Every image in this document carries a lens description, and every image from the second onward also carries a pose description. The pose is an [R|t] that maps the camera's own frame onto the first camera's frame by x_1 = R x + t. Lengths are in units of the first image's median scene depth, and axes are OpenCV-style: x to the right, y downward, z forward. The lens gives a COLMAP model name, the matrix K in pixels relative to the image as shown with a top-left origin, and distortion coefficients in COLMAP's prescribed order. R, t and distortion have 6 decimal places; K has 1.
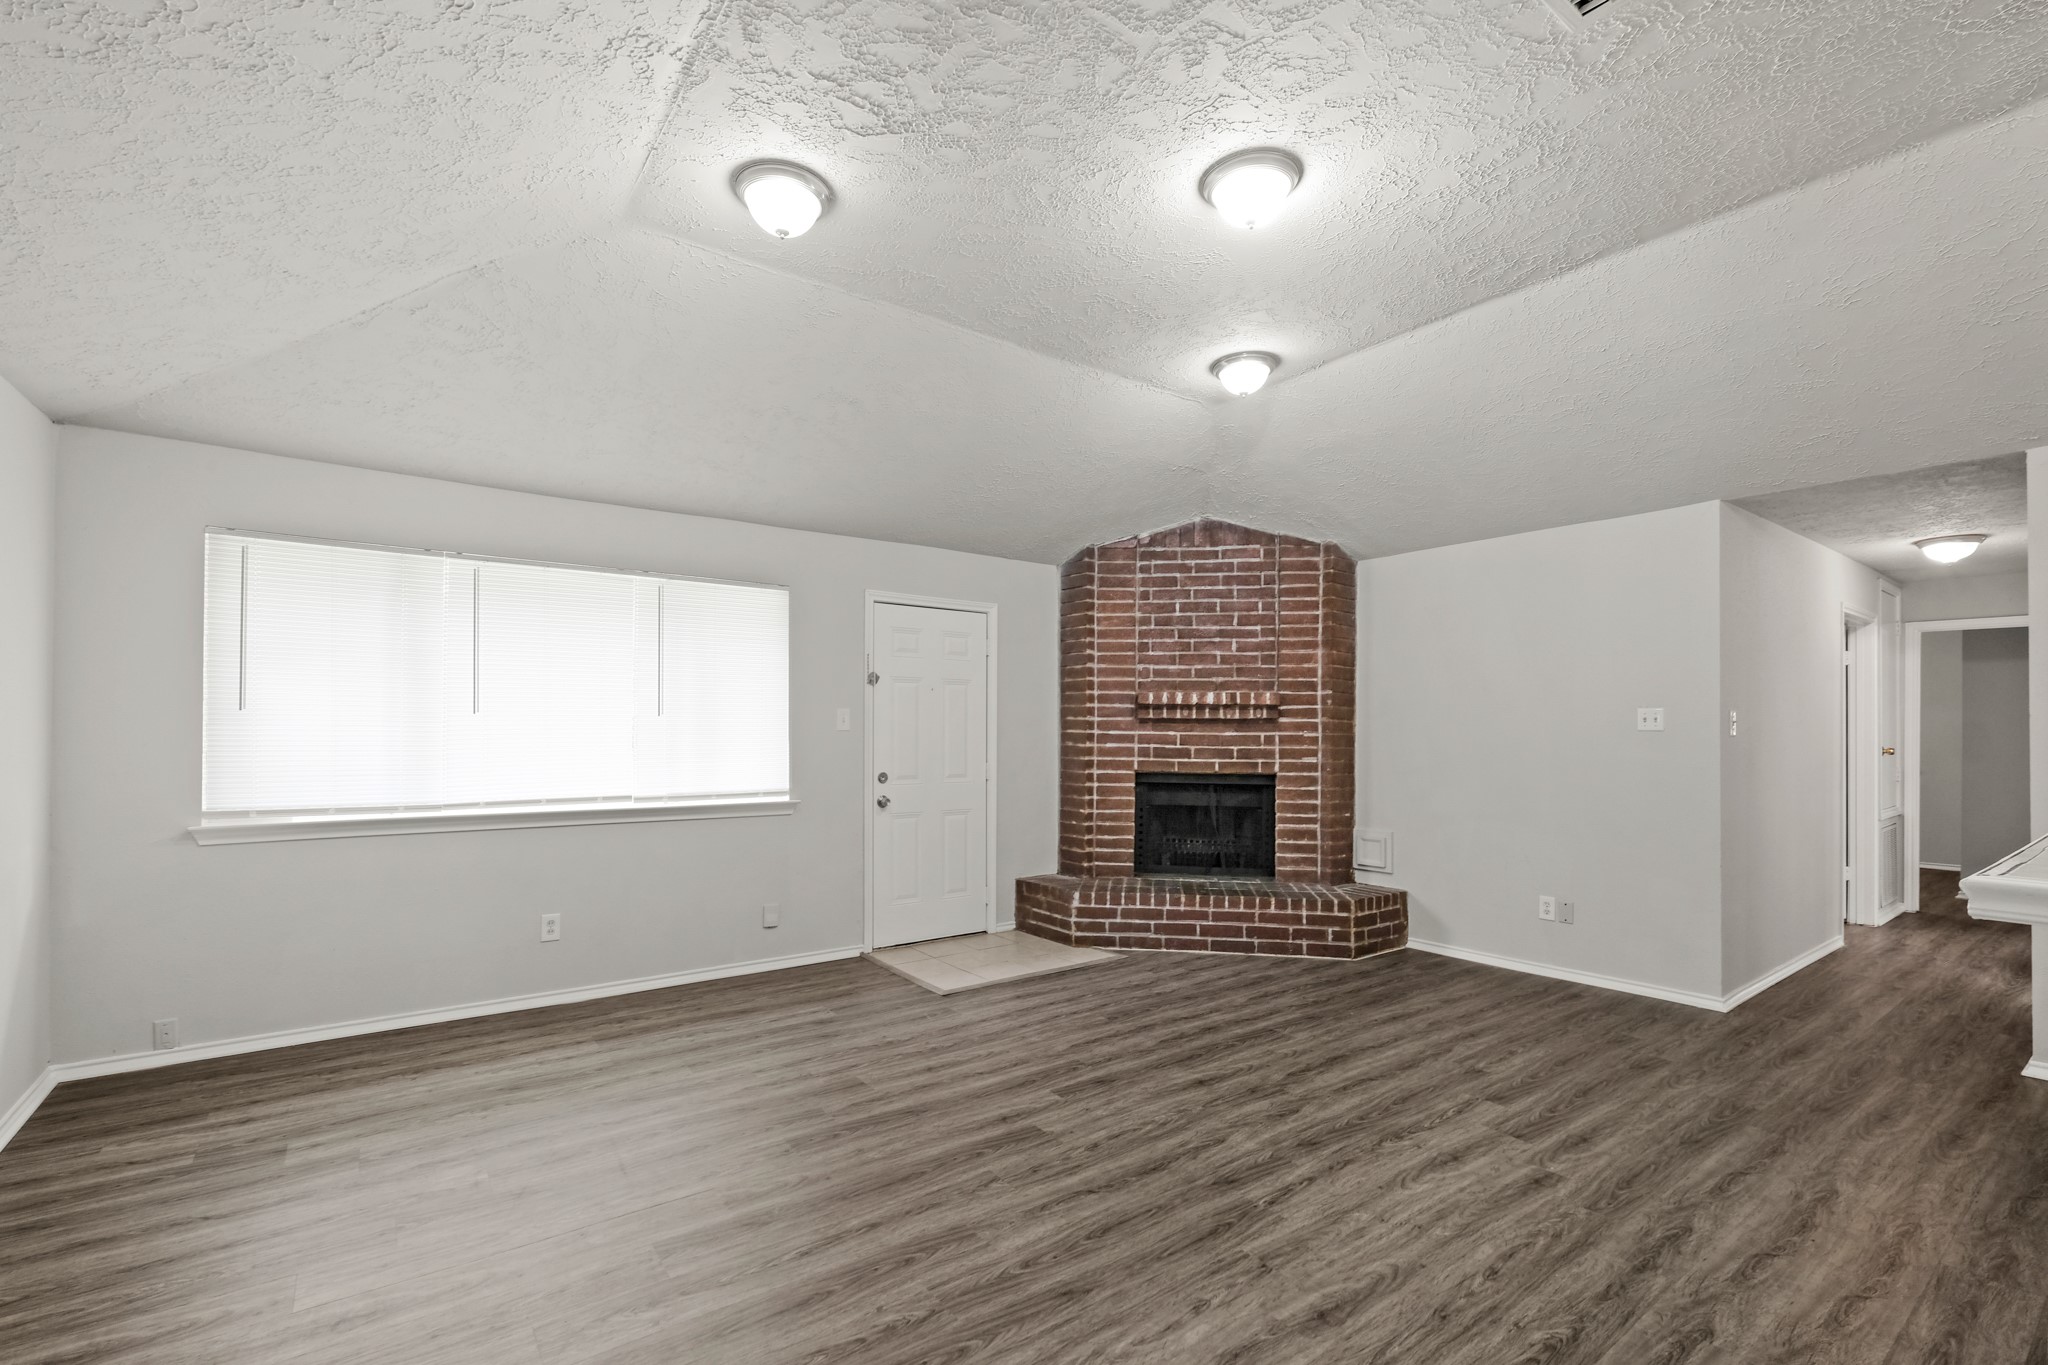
lens RADIAL K [[885.5, 0, 1024.0], [0, 885.5, 700.4], [0, 0, 1]] dist [0.008850, 0.000060]
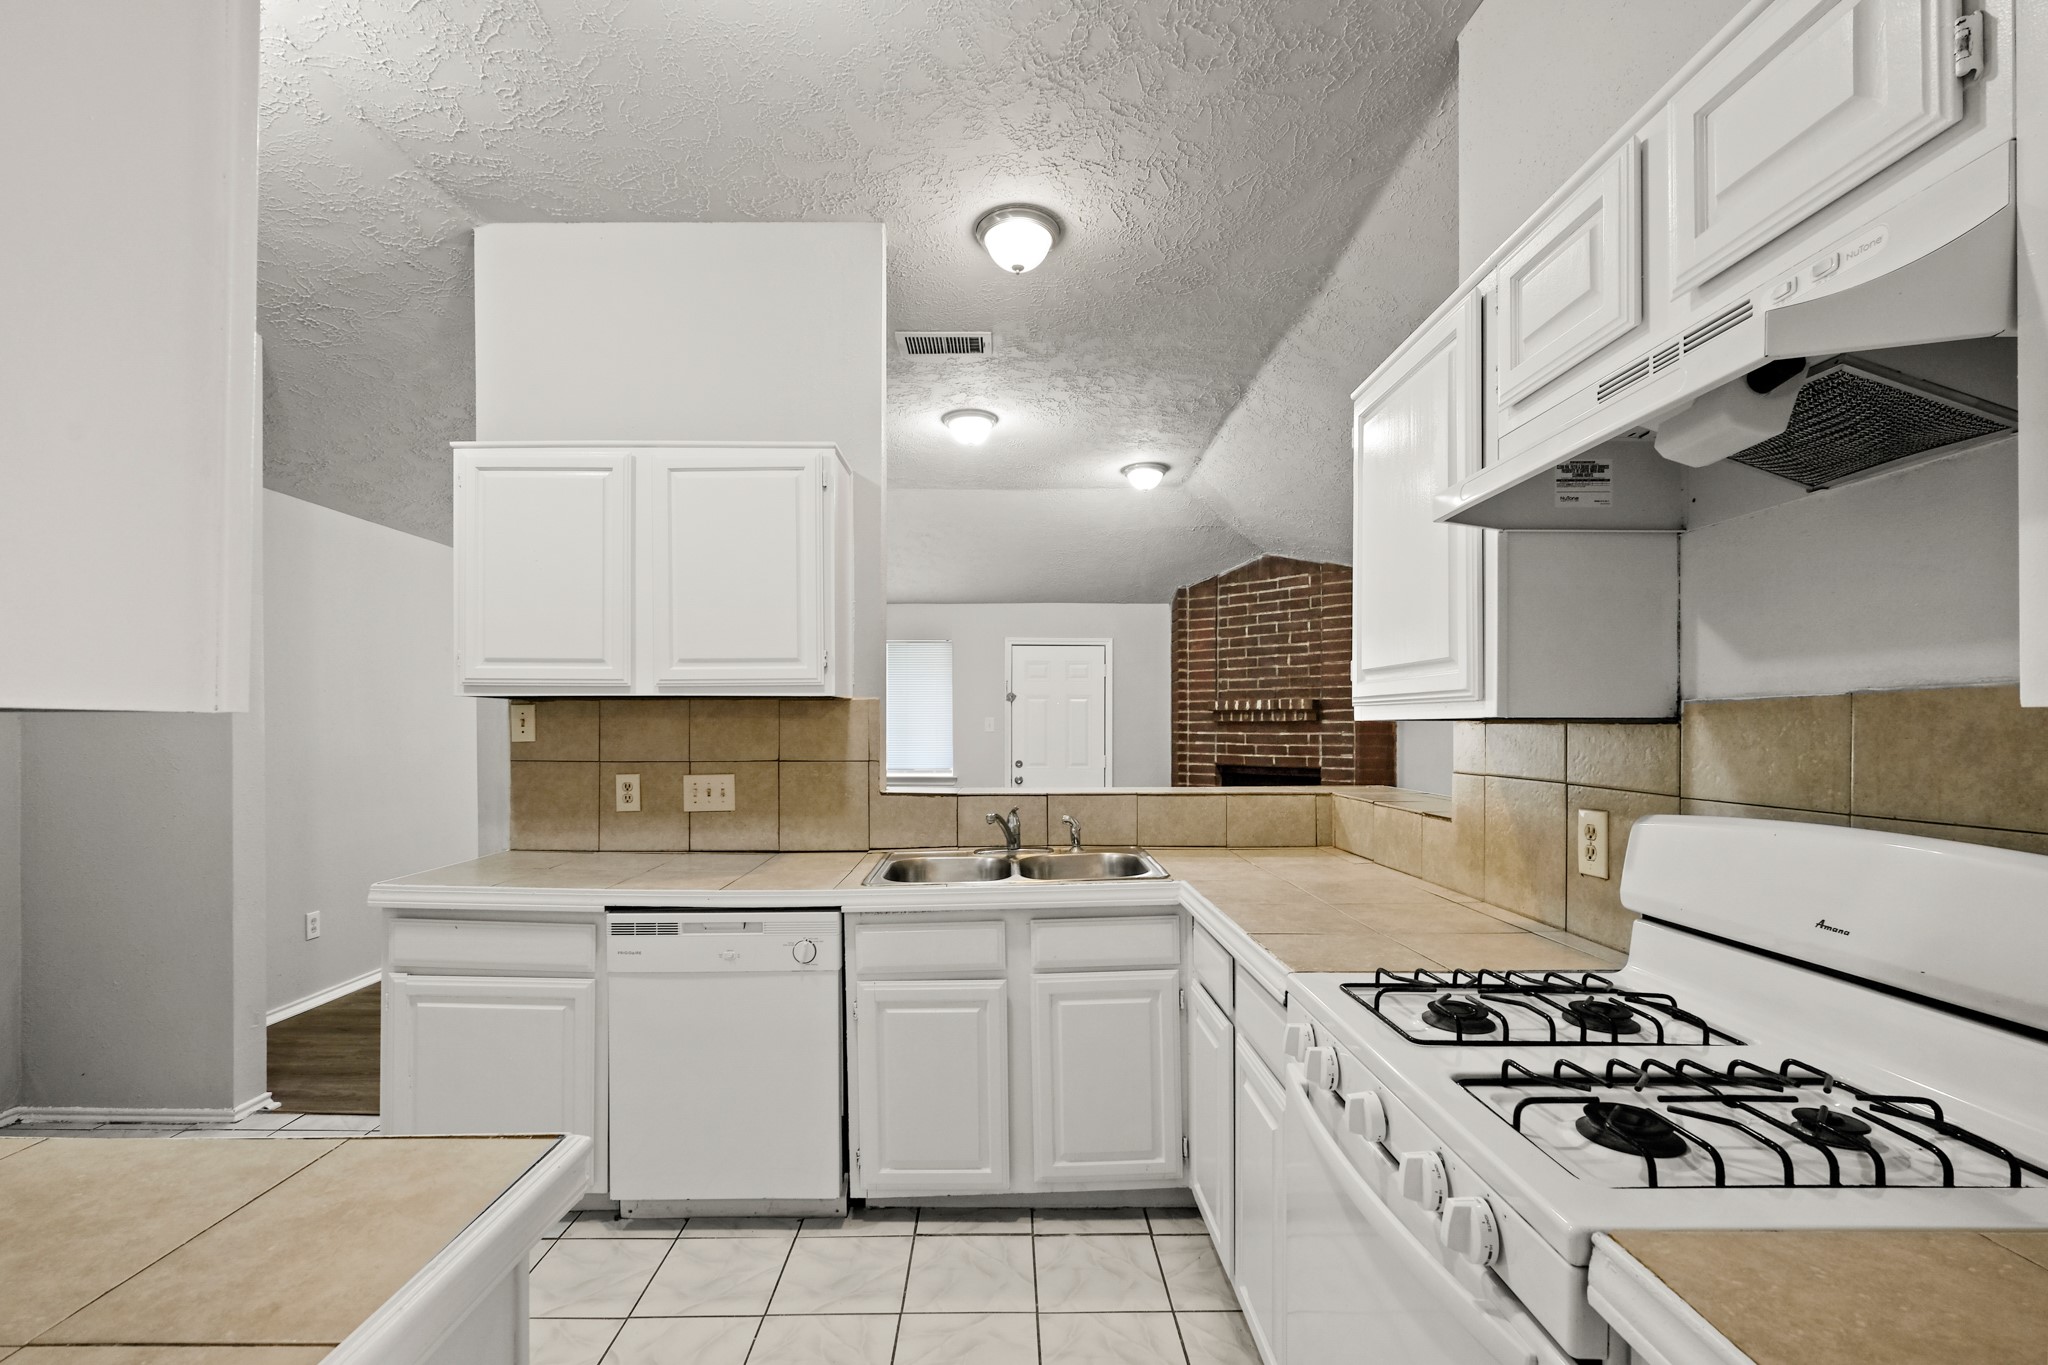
lens RADIAL K [[885.5, 0, 1020.3], [0, 885.5, 713.4], [0, 0, 1]] dist [0.008850, 0.000060]
pose [[0.812633, -0.015303, -0.582575, 0.635038], [0.021208, 0.999770, 0.003321, -0.001476], [0.582390, -0.015054, 0.812770, -0.180594]]
